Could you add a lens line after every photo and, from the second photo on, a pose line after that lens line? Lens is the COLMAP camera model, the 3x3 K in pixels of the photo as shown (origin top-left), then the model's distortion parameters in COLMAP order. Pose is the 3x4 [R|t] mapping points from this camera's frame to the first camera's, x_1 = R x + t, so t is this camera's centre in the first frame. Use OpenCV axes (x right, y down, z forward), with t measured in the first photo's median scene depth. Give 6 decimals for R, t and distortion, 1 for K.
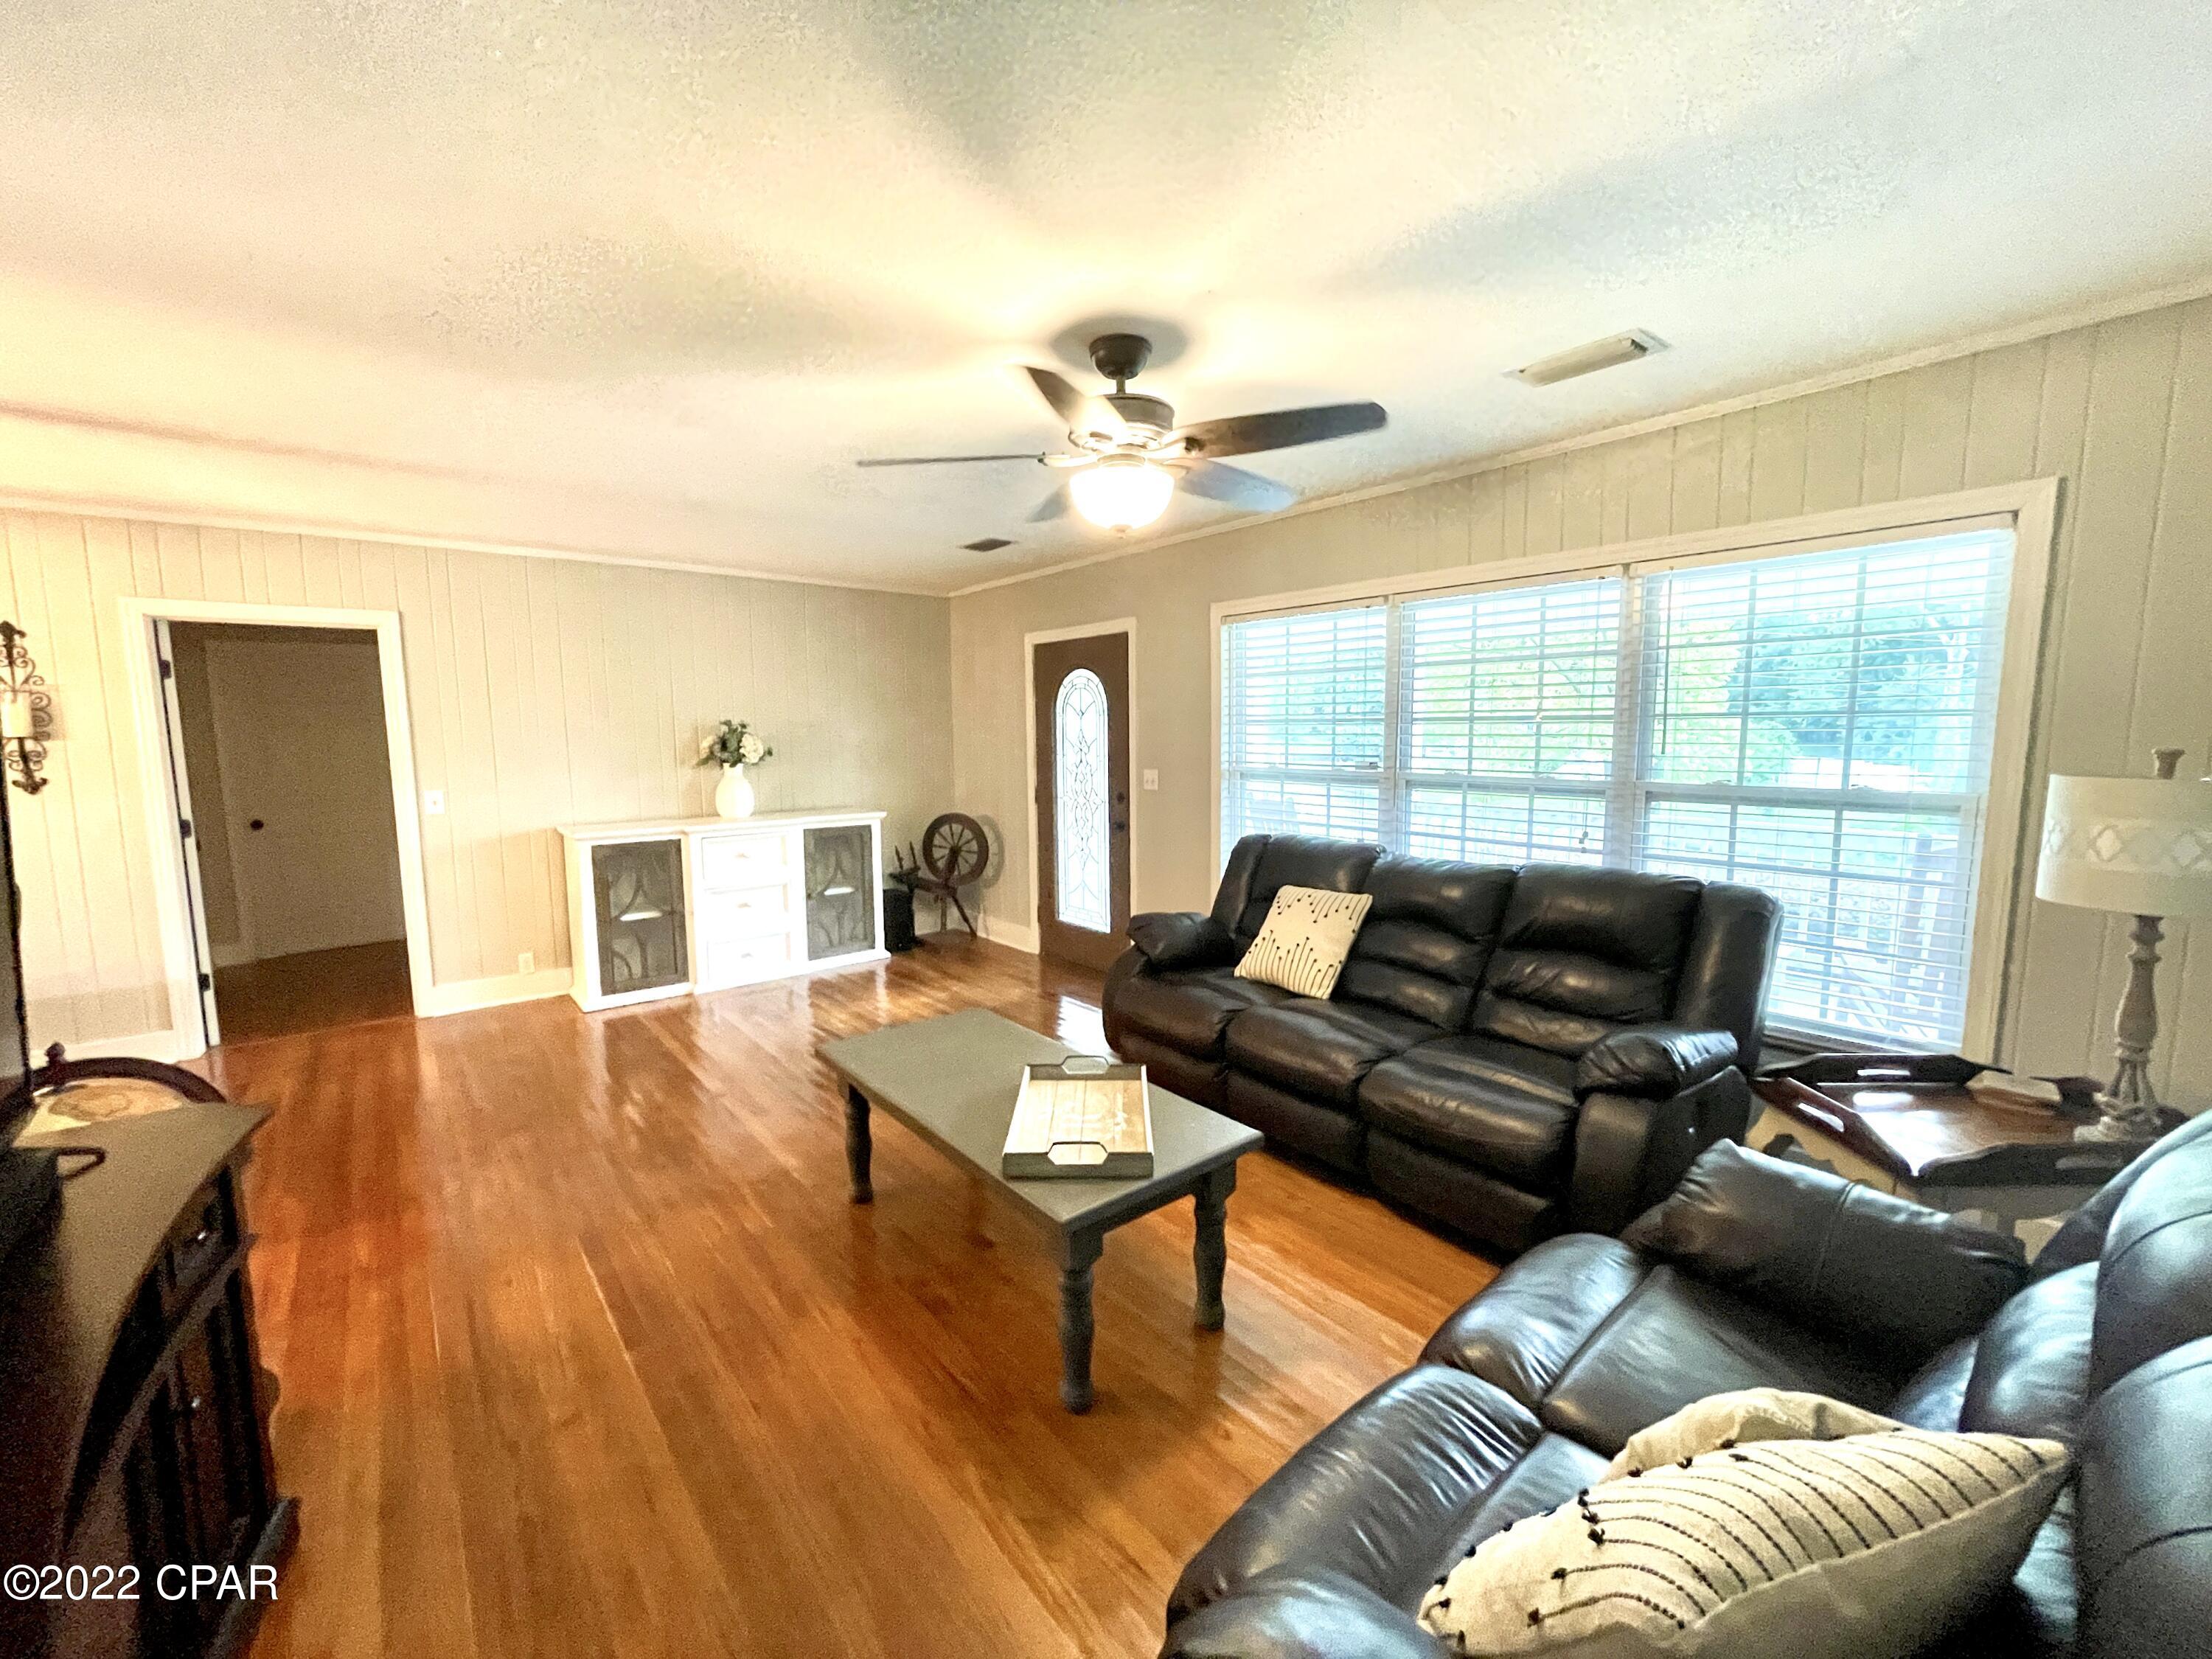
lens RADIAL K [[895.4, 0, 1103.9], [0, 895.4, 833.6], [0, 0, 1]] dist [-0.001936, -0.000293]
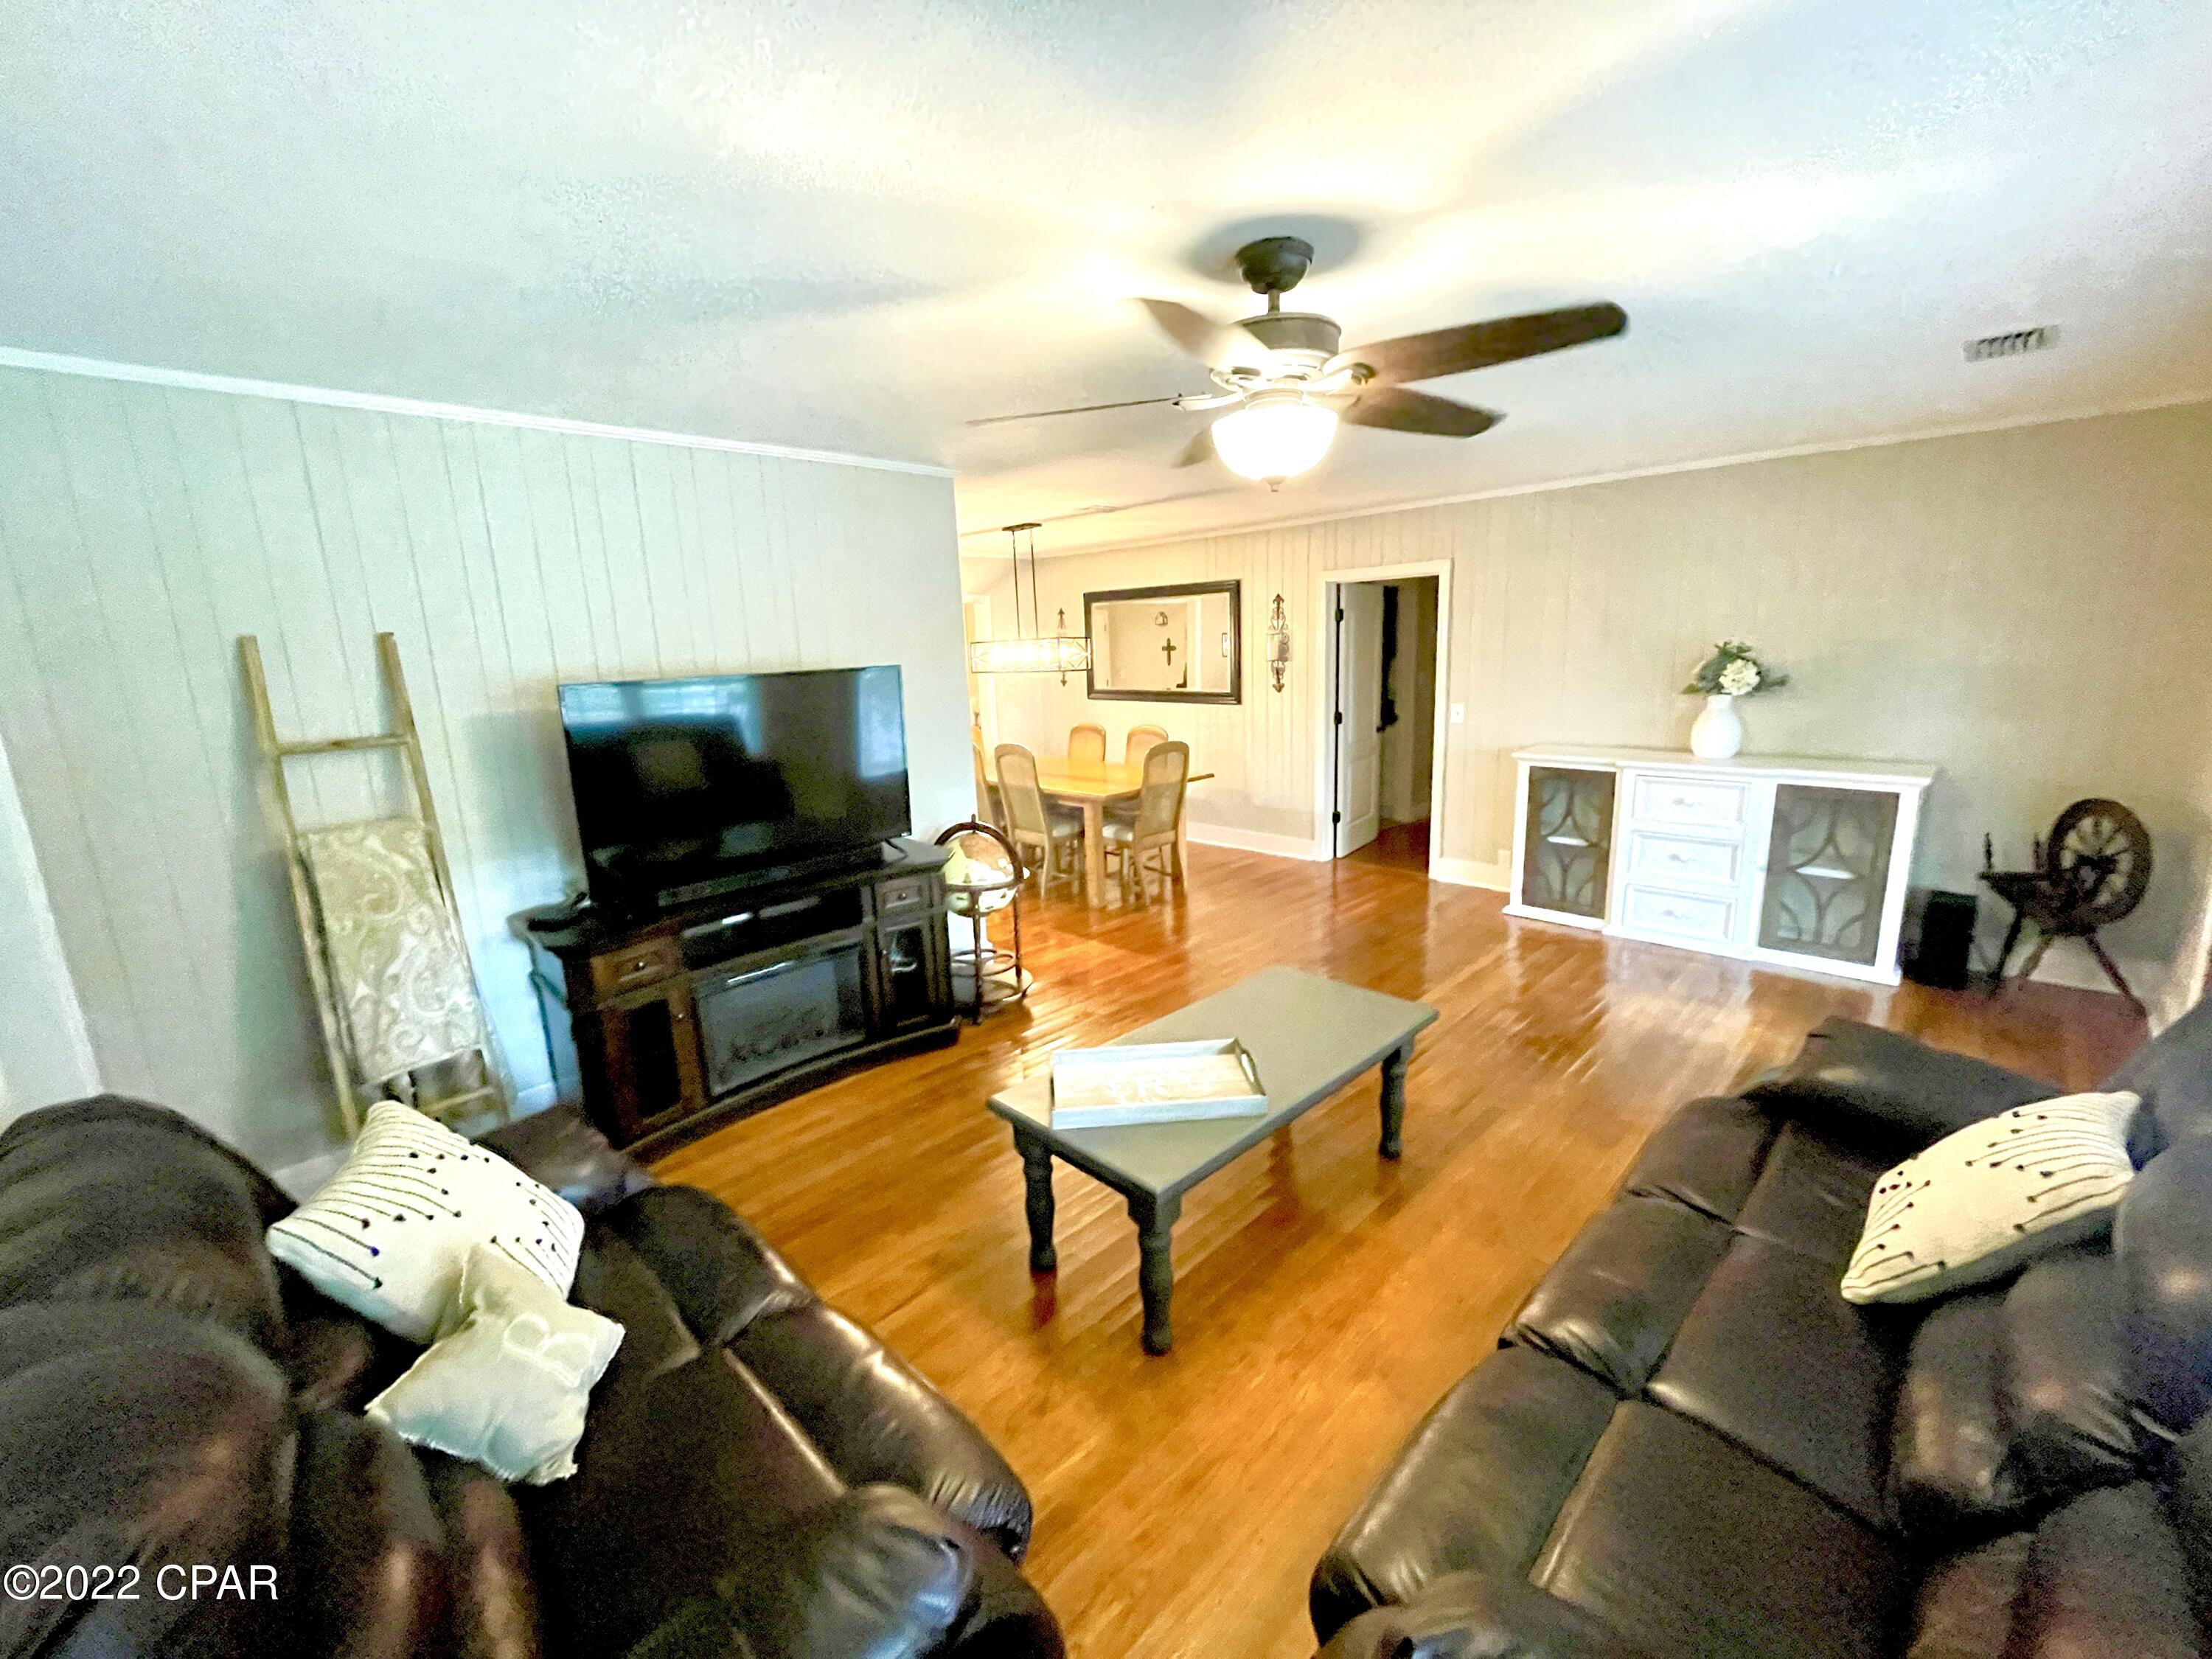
lens RADIAL K [[895.4, 0, 1091.7], [0, 895.4, 828.5], [0, 0, 1]] dist [-0.001936, -0.000293]
pose [[0.093430, 0.204693, -0.974357, 0.417089], [-0.088012, 0.976505, 0.196705, -0.074092], [0.991728, 0.067377, 0.109251, 0.347145]]
